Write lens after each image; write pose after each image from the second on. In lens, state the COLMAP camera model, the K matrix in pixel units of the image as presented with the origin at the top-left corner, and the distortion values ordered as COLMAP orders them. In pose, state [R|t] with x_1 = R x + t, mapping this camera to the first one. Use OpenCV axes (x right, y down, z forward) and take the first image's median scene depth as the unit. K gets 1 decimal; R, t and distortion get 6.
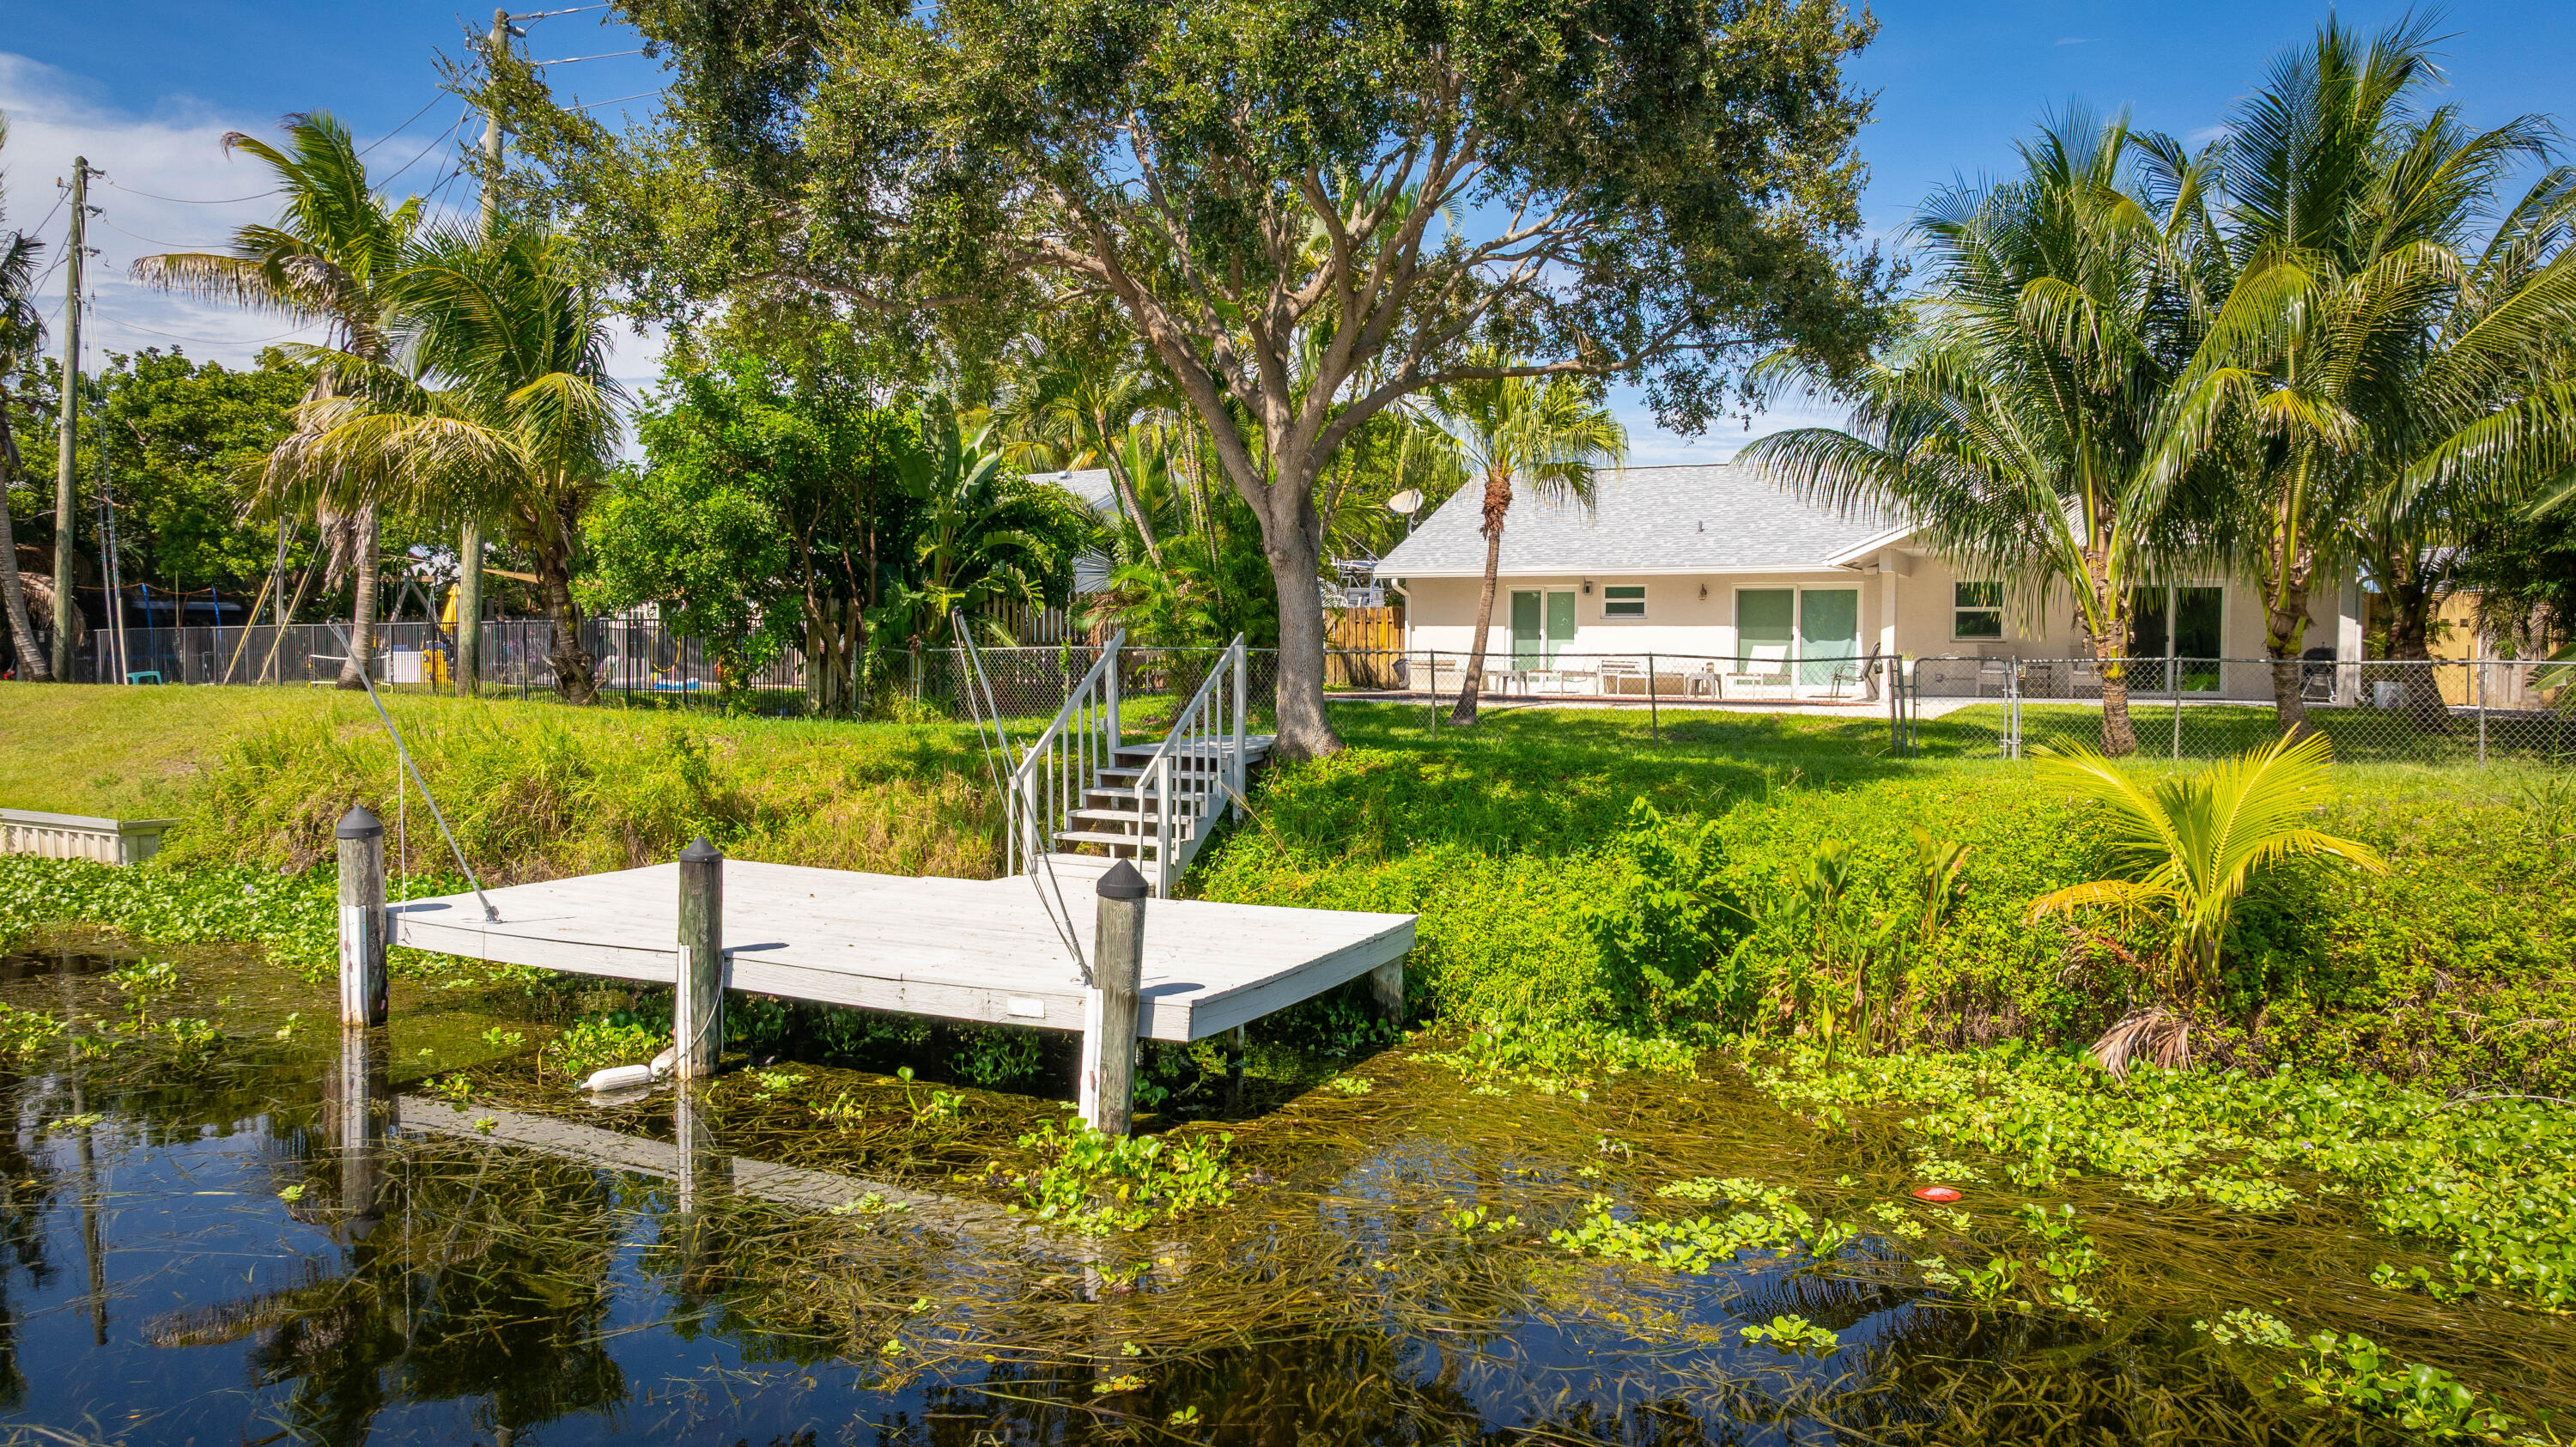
lens RADIAL K [[1809.5, 0, 1300.5], [0, 1809.5, 720.6], [0, 0, 1]] dist [-0.022100, 0.033852]
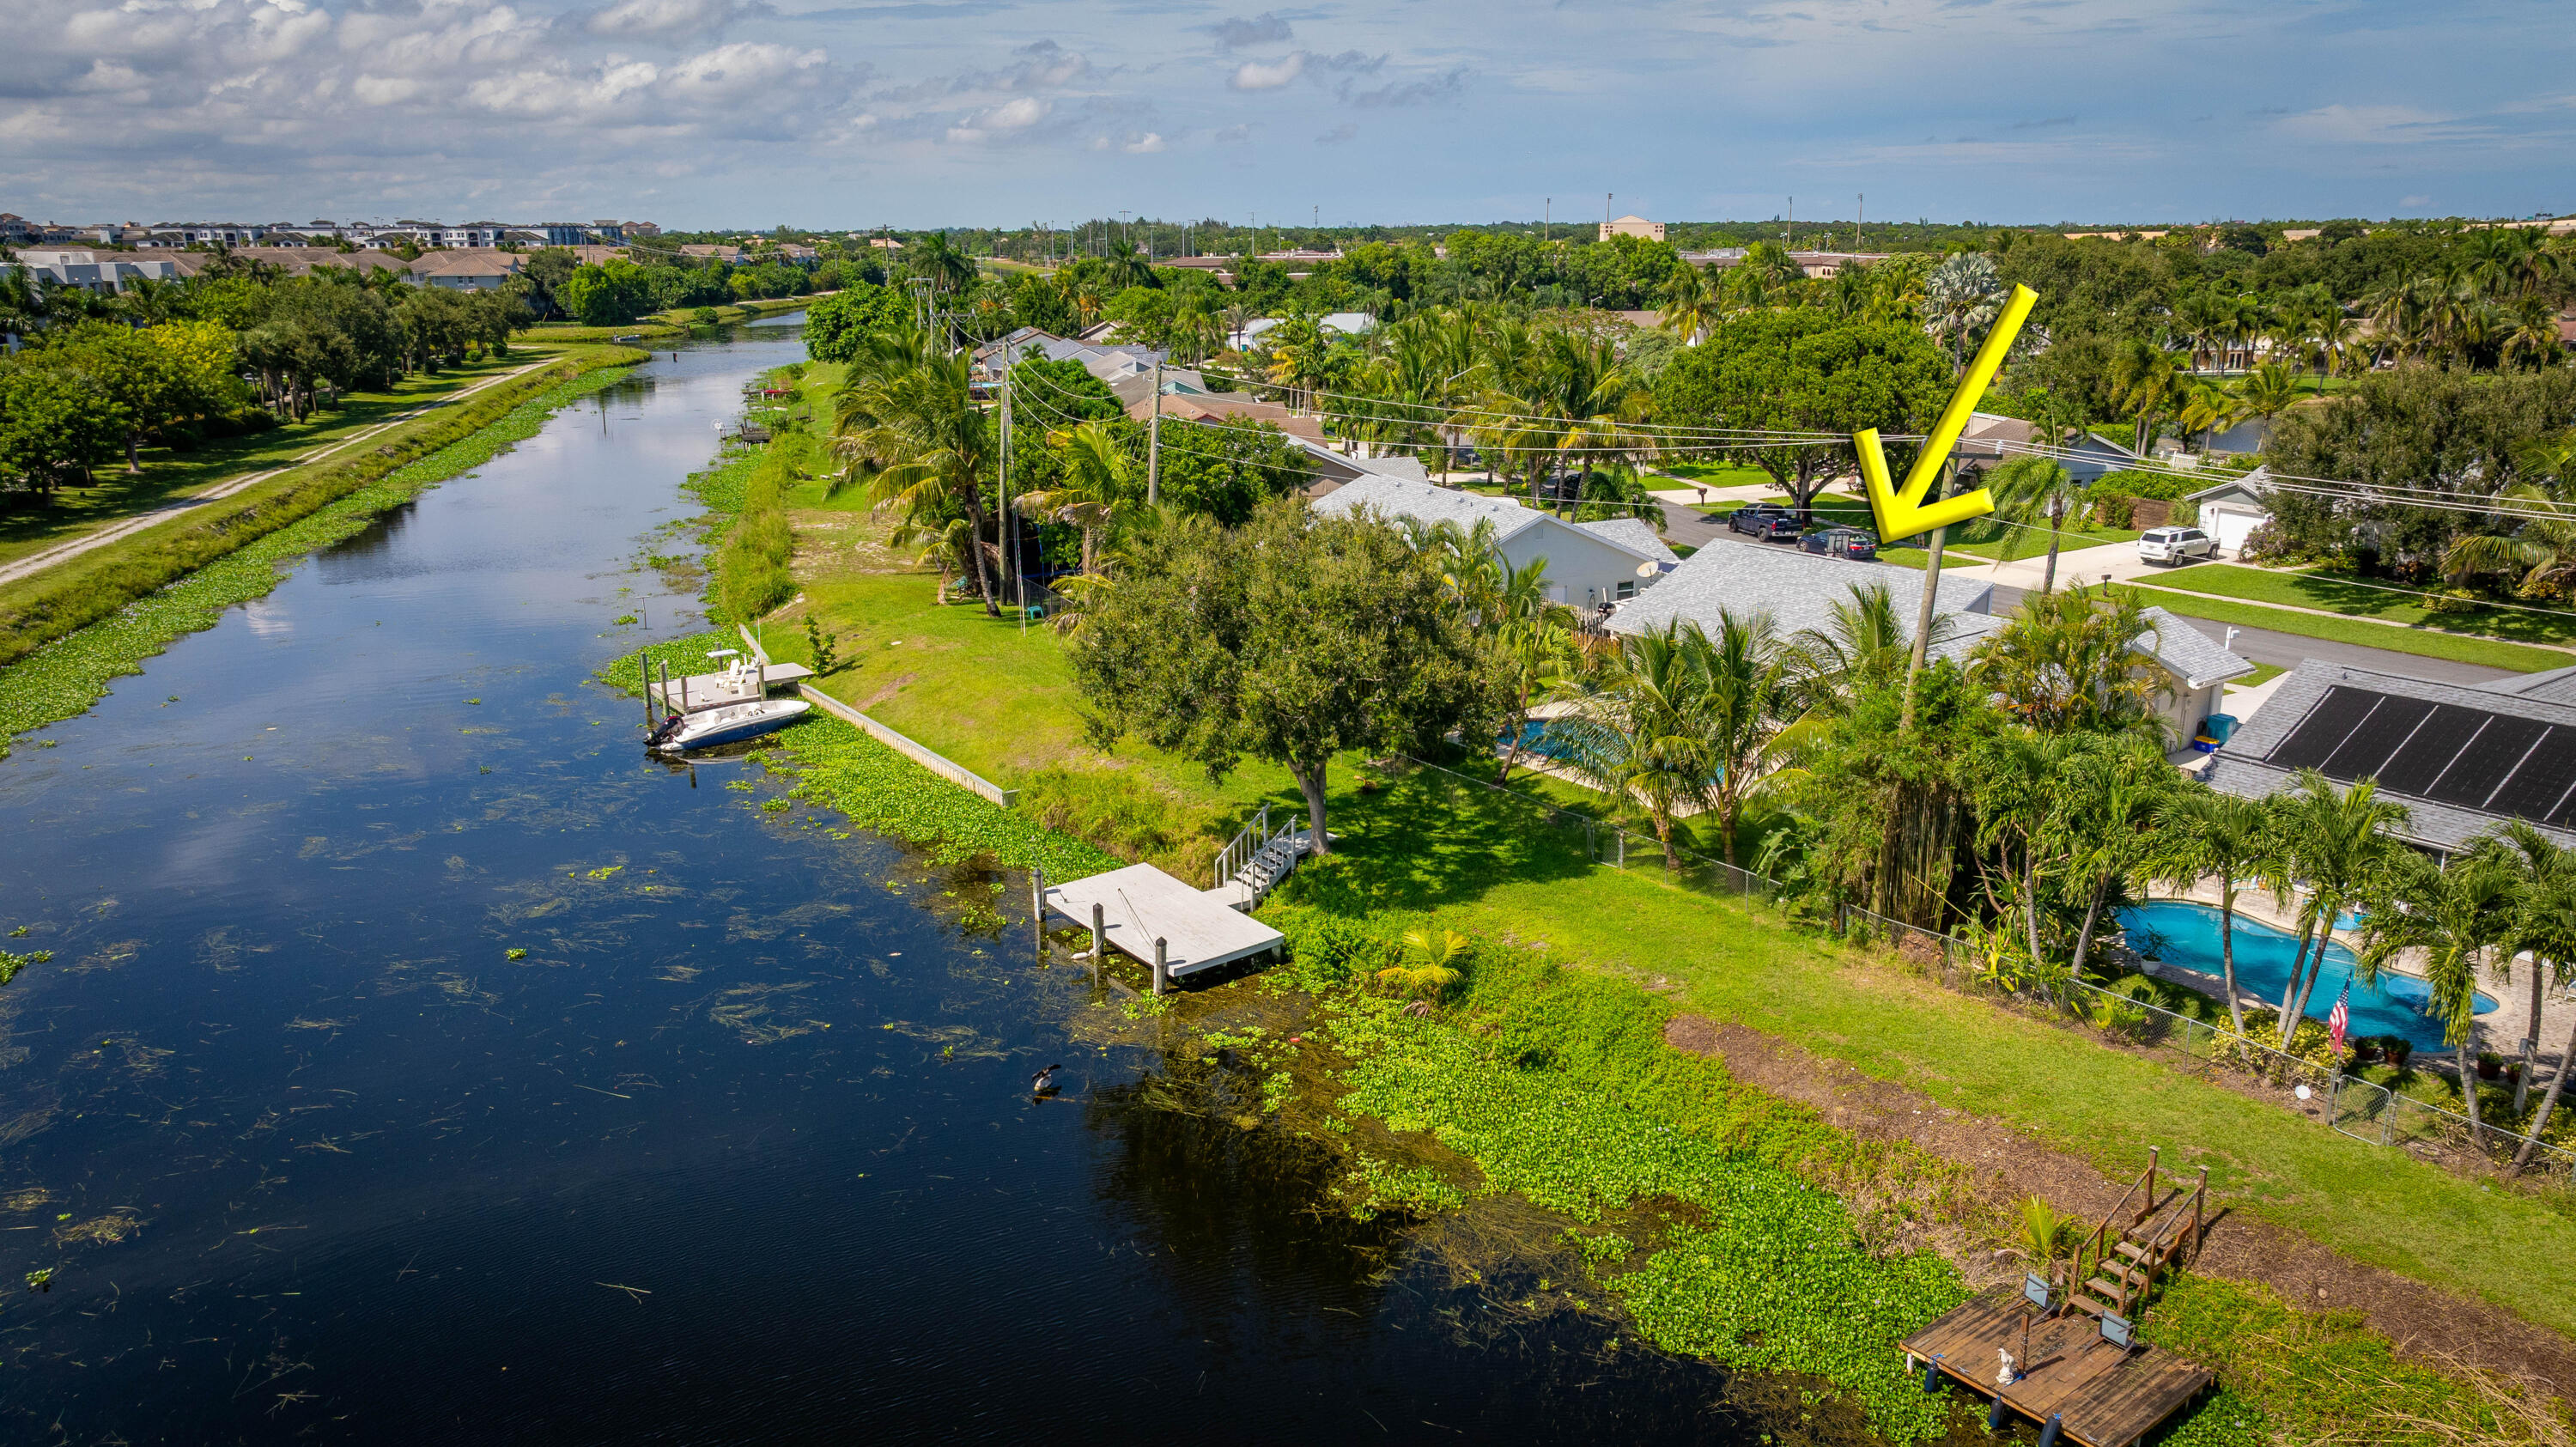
lens RADIAL K [[1809.5, 0, 1278.0], [0, 1809.5, 718.4], [0, 0, 1]] dist [-0.022100, 0.033852]
pose [[0.888268, 0.105232, -0.447108, 1.668324], [-0.005221, 0.975653, 0.219258, -1.134295], [0.459295, -0.192425, 0.867191, -2.106706]]
